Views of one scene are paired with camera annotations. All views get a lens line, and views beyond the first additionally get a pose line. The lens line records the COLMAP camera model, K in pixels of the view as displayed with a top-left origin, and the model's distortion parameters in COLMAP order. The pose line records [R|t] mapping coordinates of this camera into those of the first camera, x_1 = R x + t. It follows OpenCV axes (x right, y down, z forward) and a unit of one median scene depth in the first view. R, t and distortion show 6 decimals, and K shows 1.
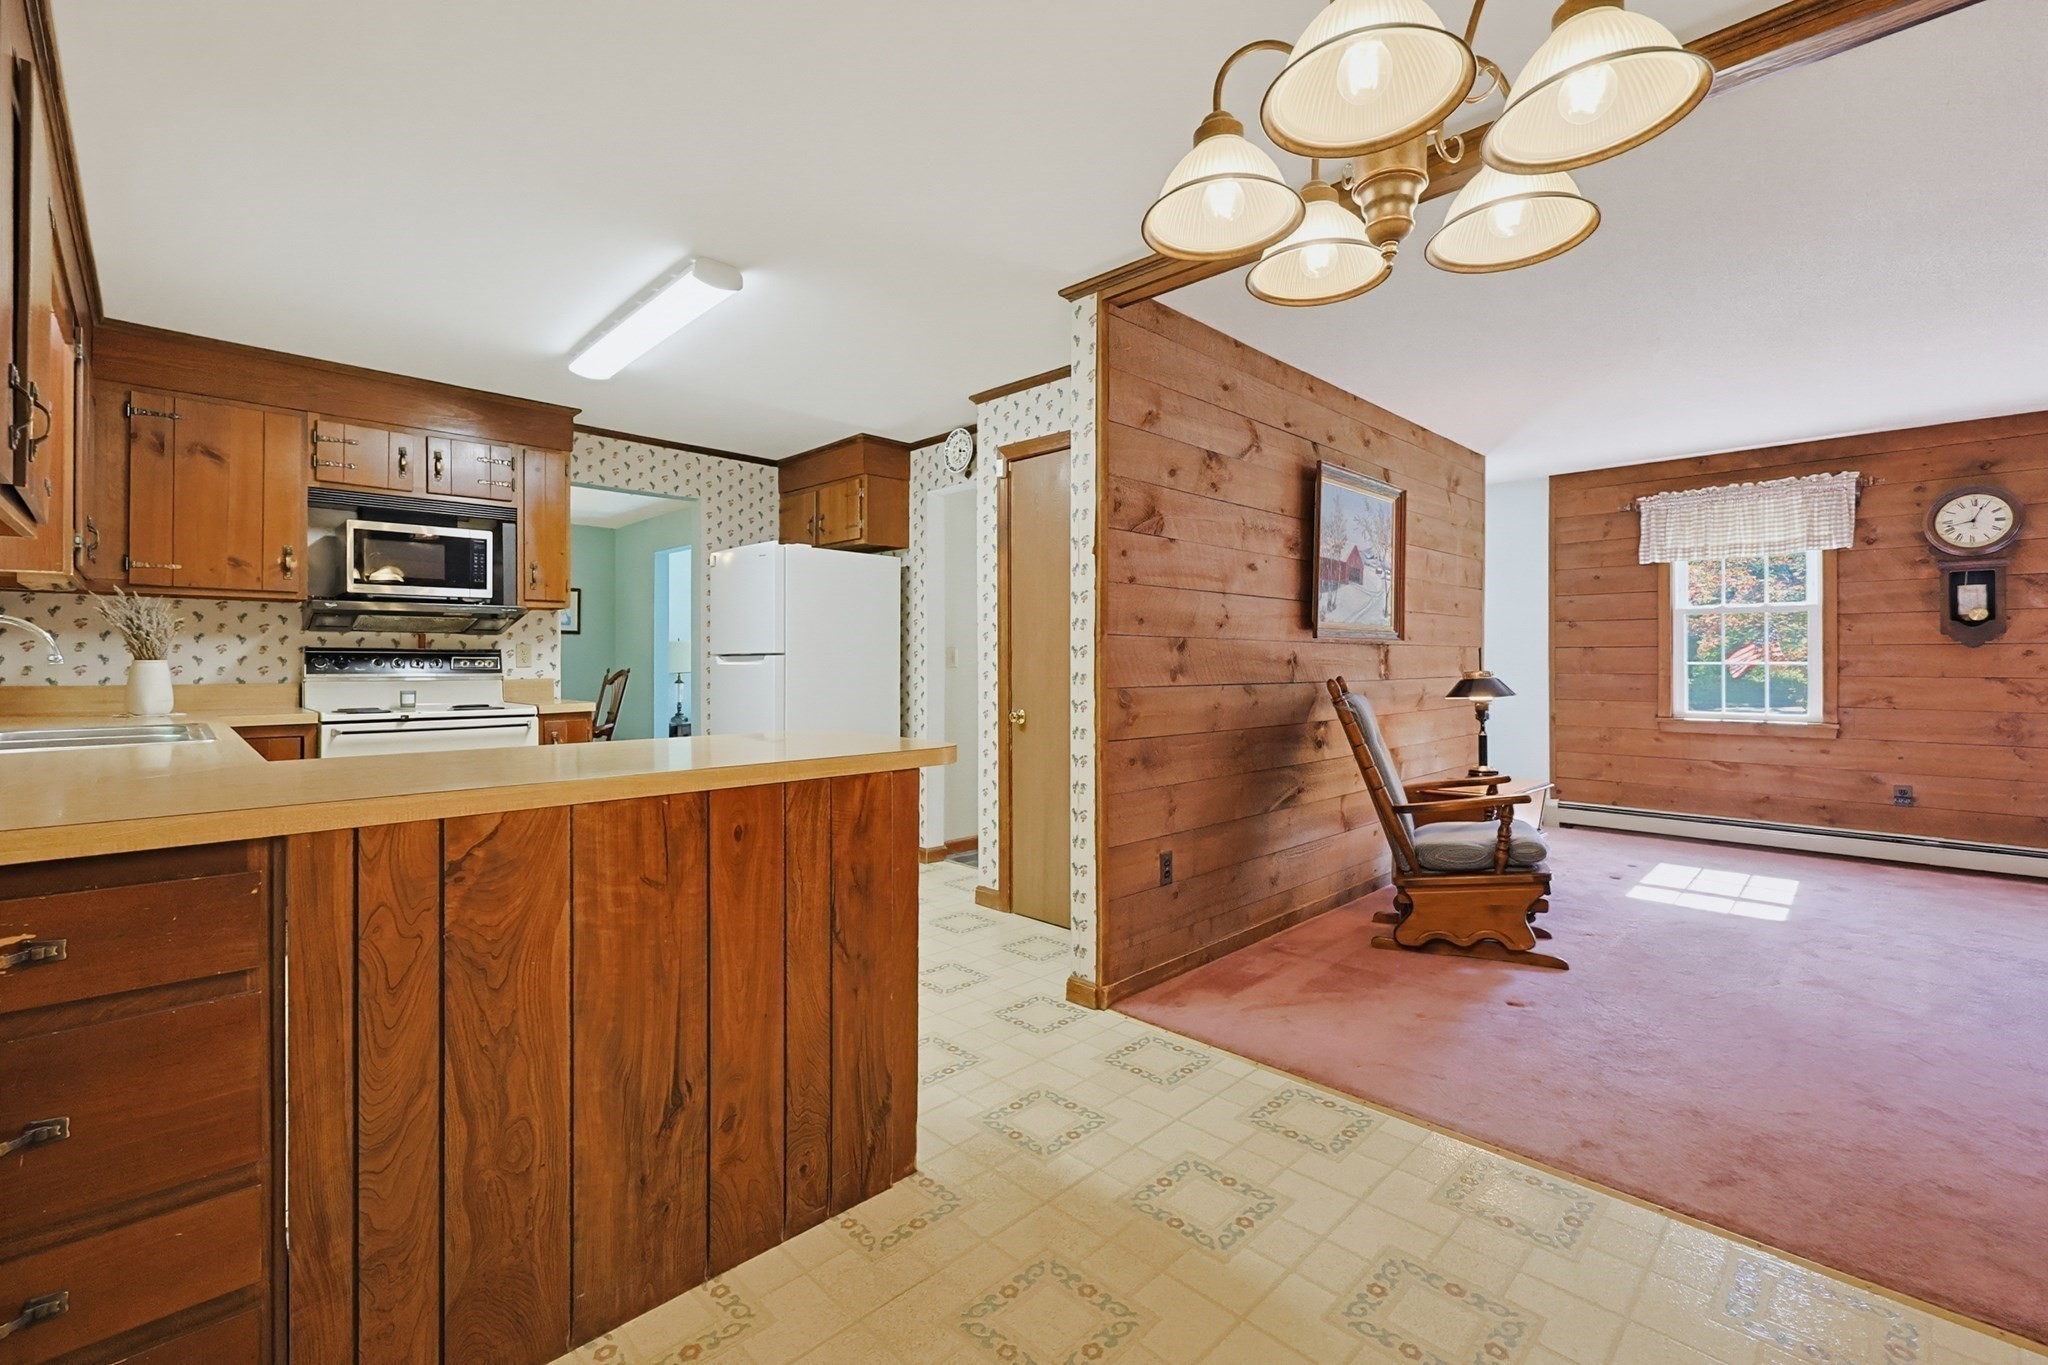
lens RADIAL K [[877.4, 0, 1019.0], [0, 877.4, 668.2], [0, 0, 1]] dist [-0.004026, -0.000121]
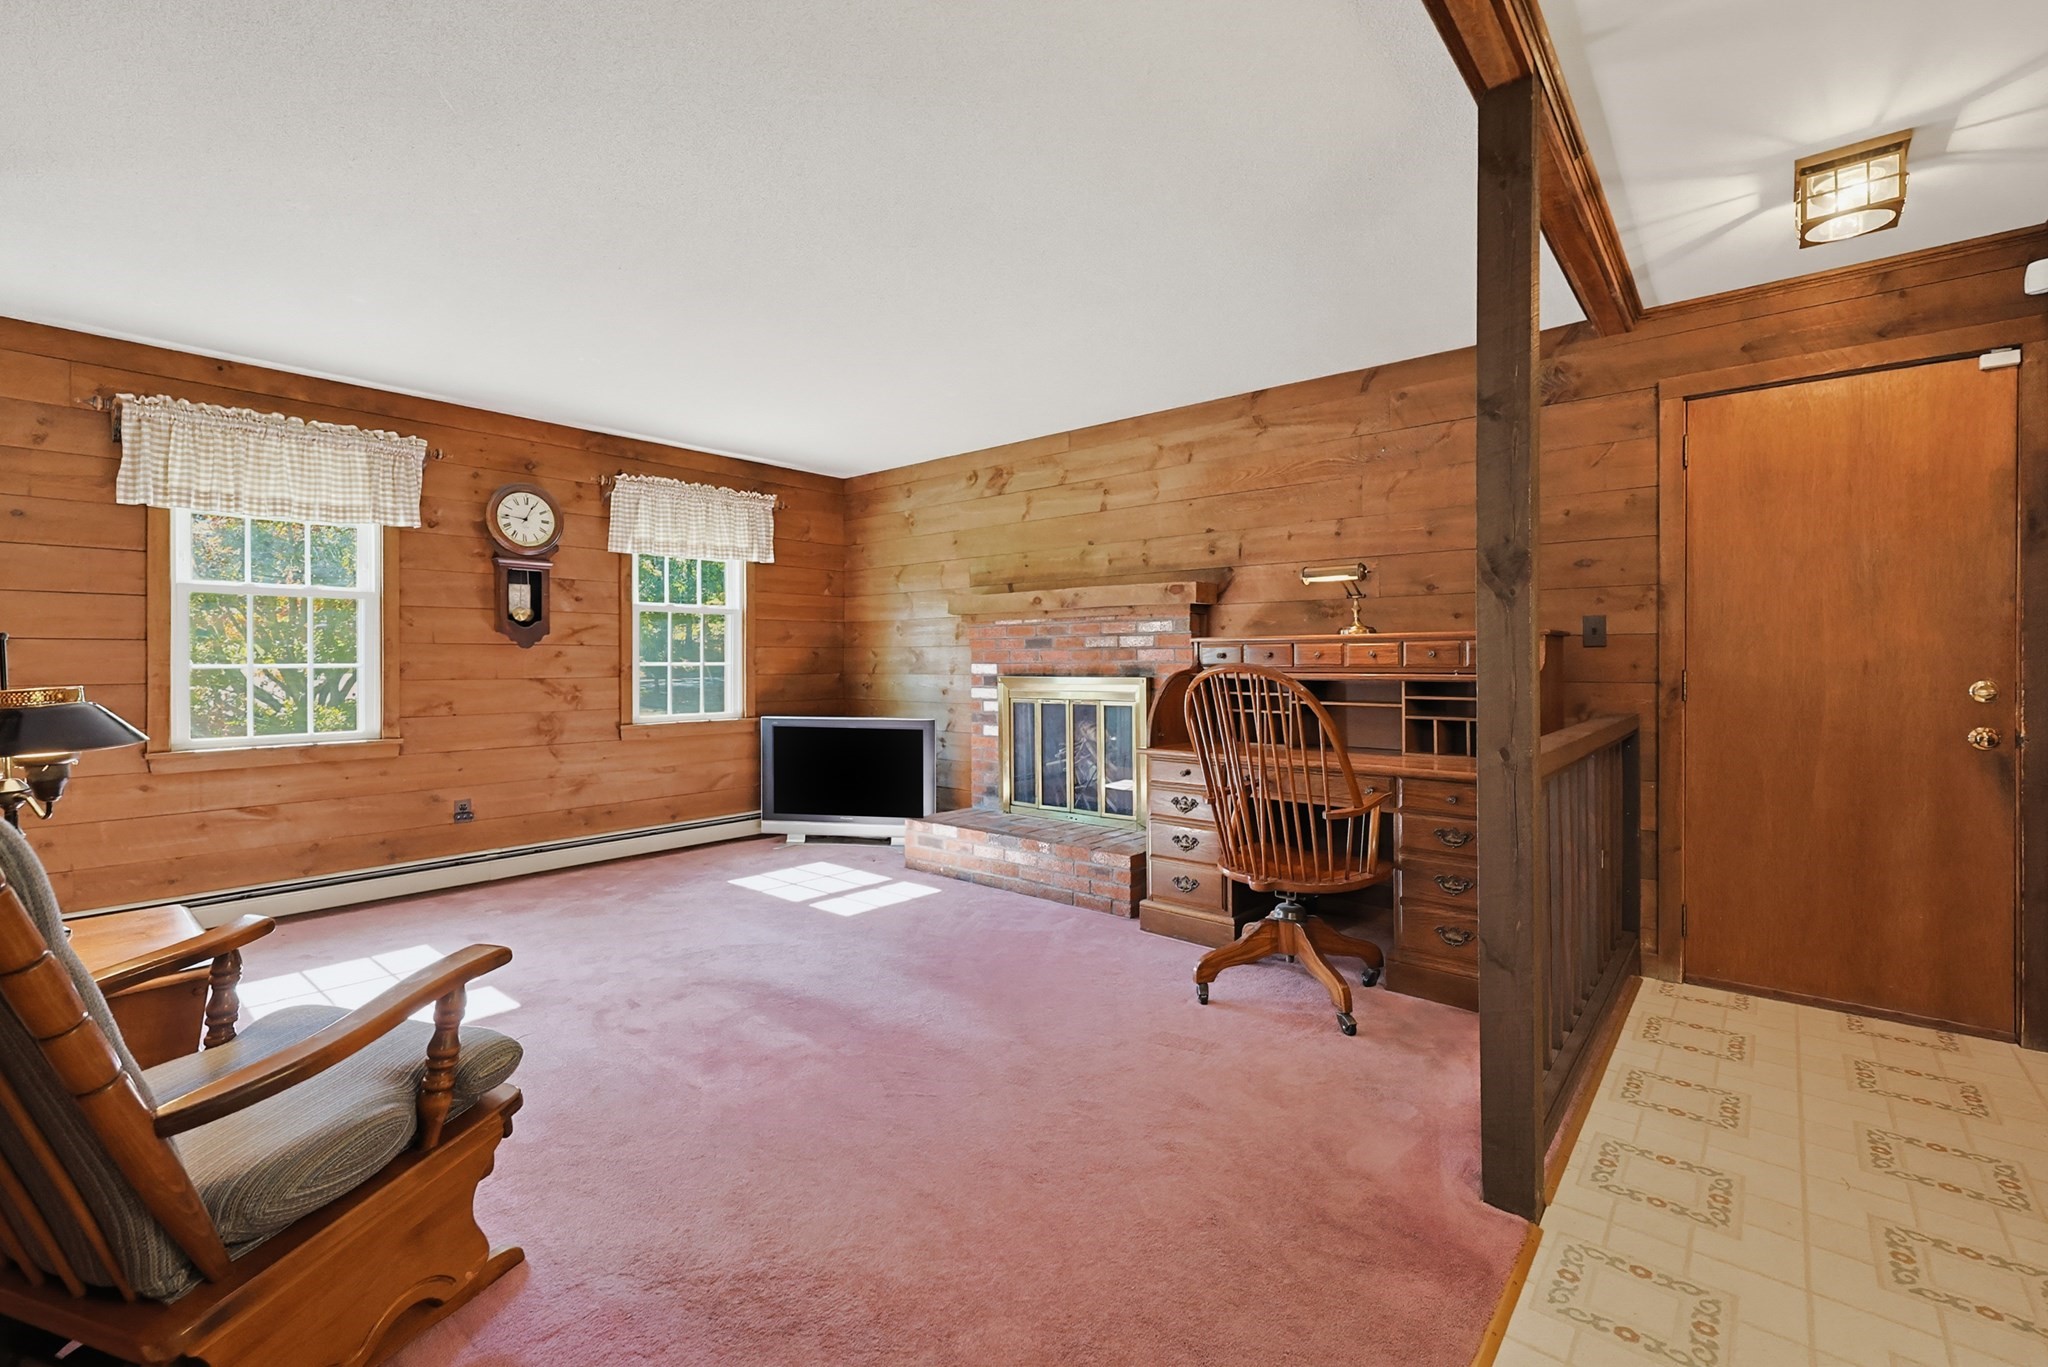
lens RADIAL K [[877.4, 0, 1047.8], [0, 877.4, 655.8], [0, 0, 1]] dist [-0.004026, -0.000121]
pose [[-0.106944, 0.001252, 0.994264, 0.047059], [0.006810, 0.999977, -0.000527, -0.010035], [-0.994242, 0.006715, -0.106950, 0.500718]]
